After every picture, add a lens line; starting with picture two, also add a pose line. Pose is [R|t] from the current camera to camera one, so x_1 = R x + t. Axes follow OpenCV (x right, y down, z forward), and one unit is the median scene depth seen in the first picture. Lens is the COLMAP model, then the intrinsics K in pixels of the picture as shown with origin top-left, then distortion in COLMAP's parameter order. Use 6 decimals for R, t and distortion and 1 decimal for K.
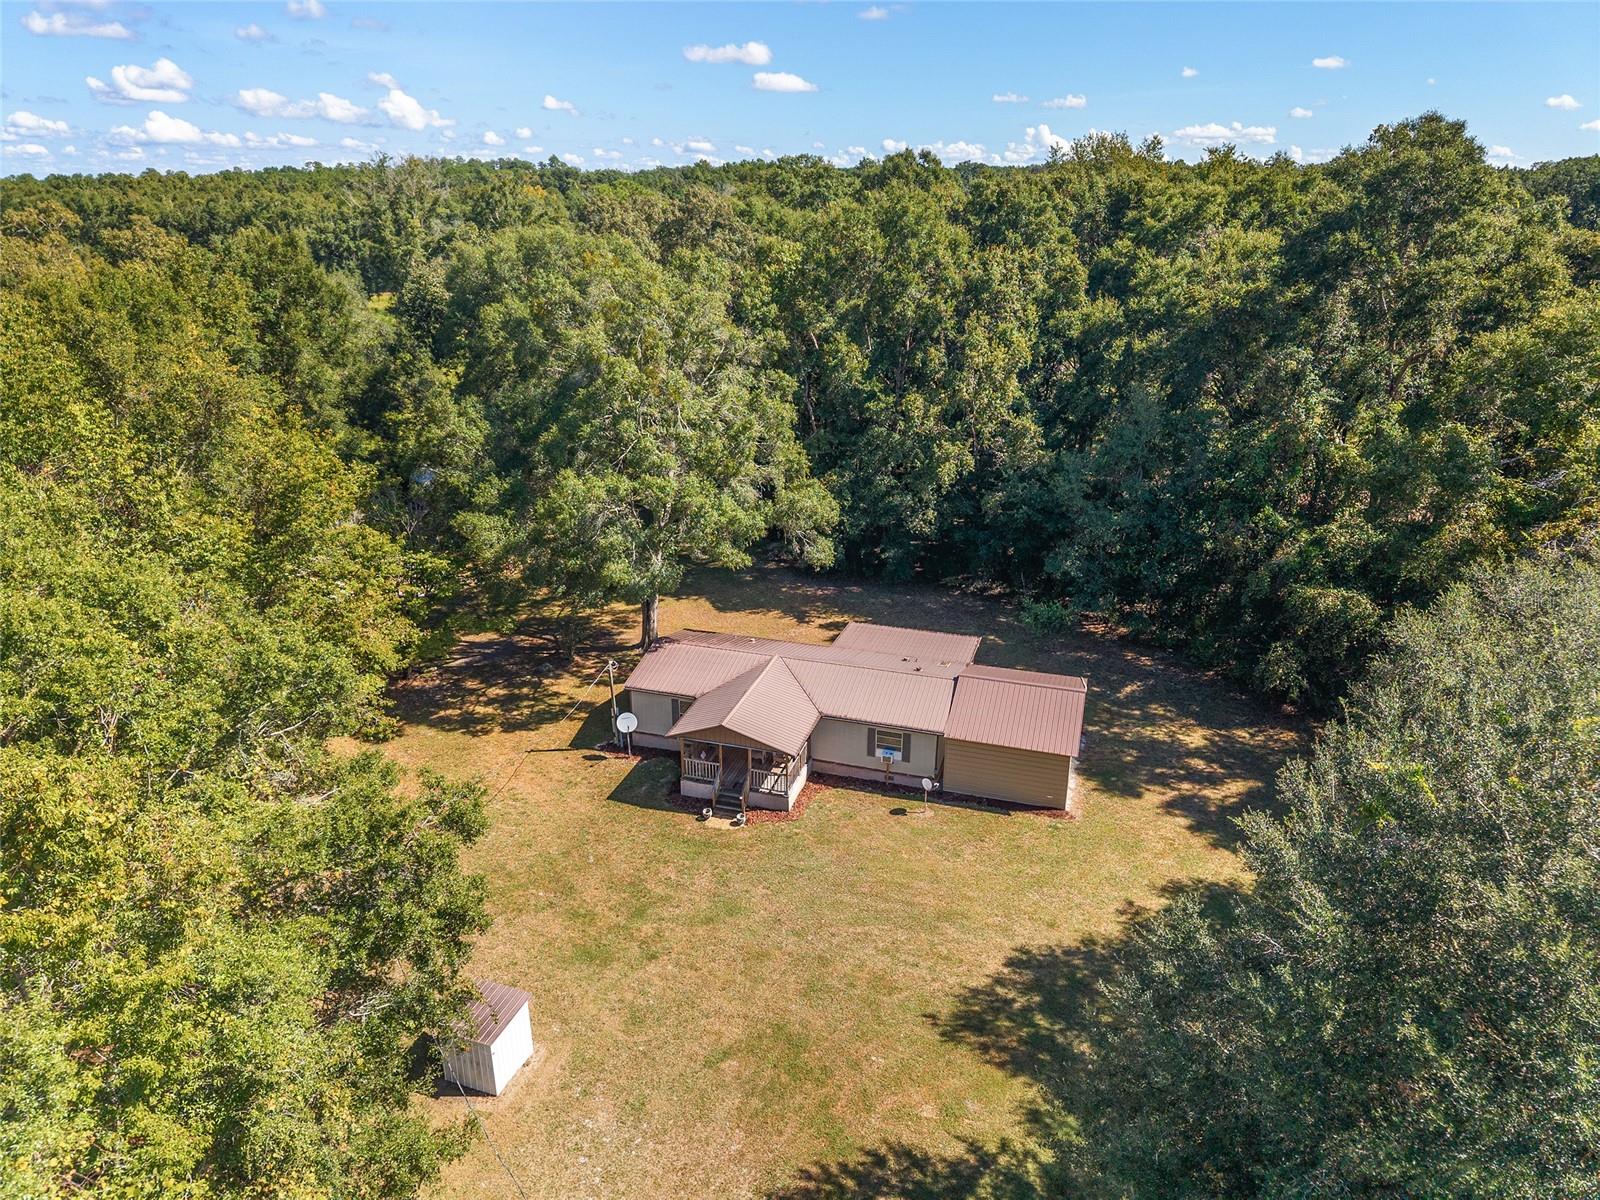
lens RADIAL K [[1083.0, 0, 783.5], [0, 1083.0, 594.4], [0, 0, 1]] dist [0.017549, -0.008481]
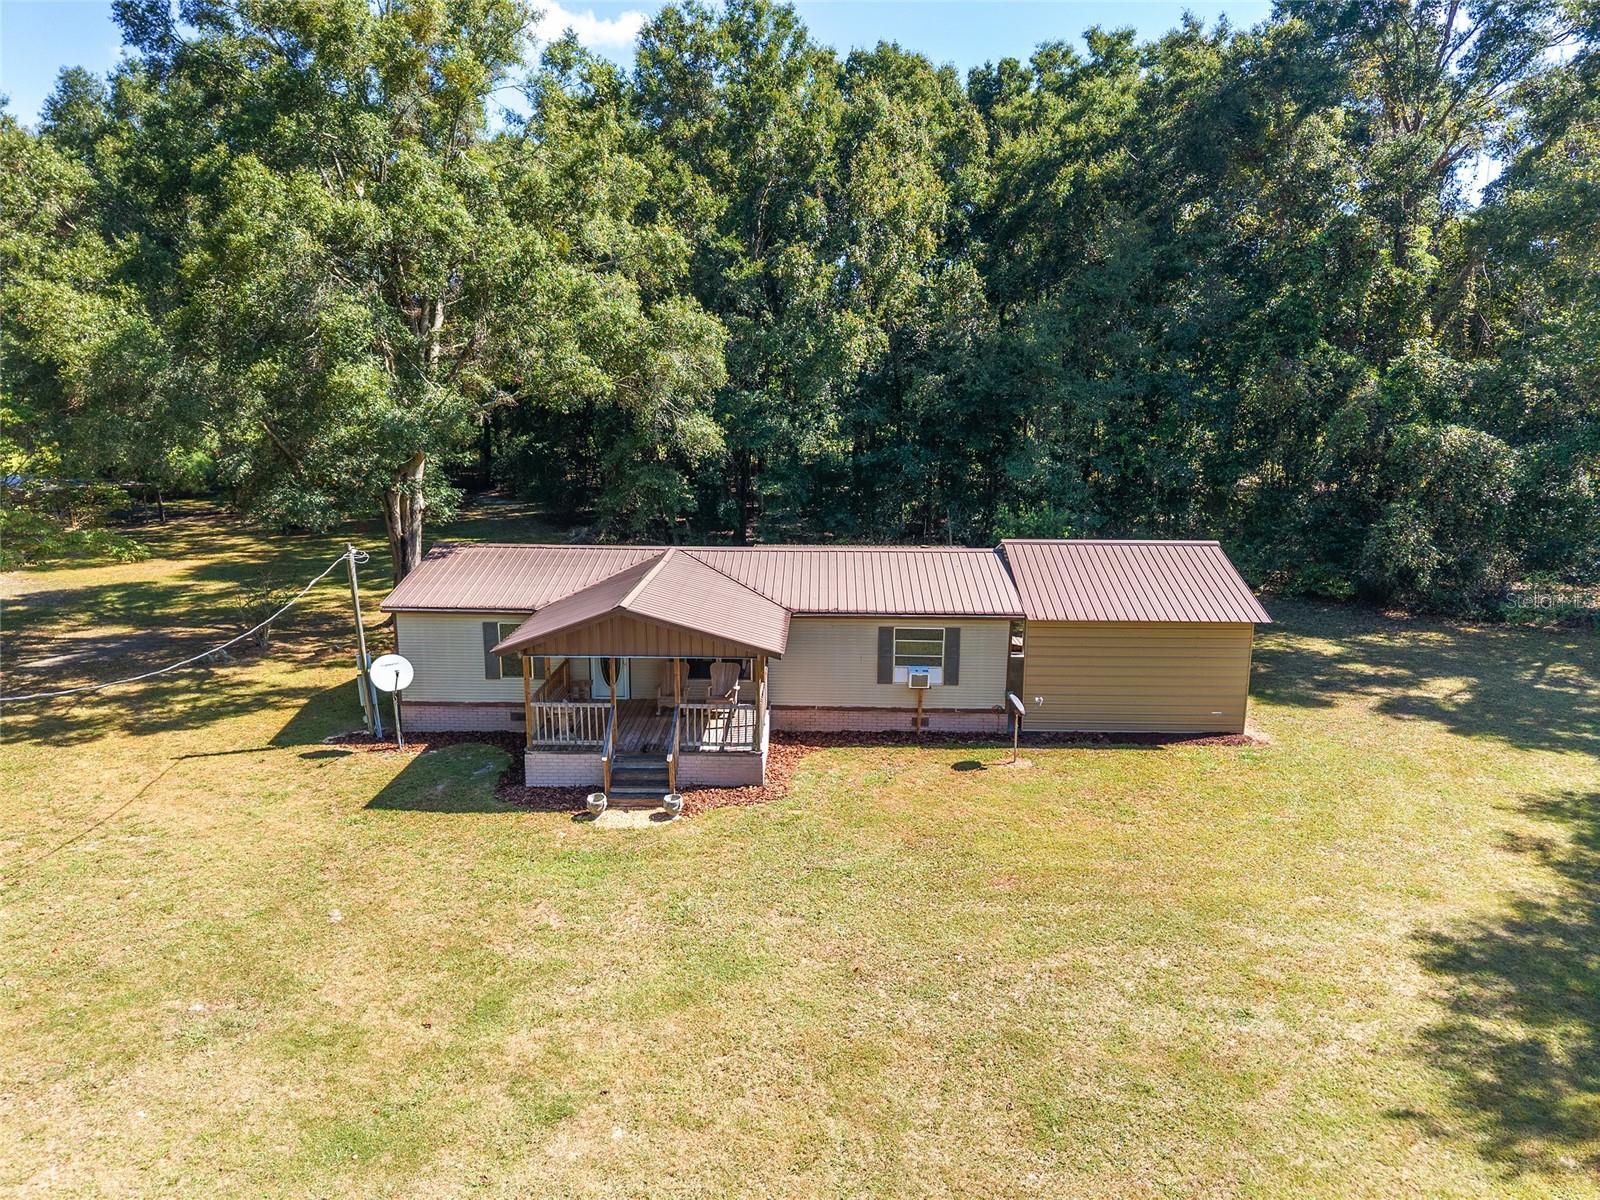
lens RADIAL K [[1083.0, 0, 798.8], [0, 1083.0, 602.1], [0, 0, 1]] dist [0.017549, -0.008481]
pose [[0.961609, -0.056792, 0.268482, -0.090851], [0.097976, 0.984923, -0.142574, 0.162452], [-0.256337, 0.163406, 0.952675, 0.440802]]
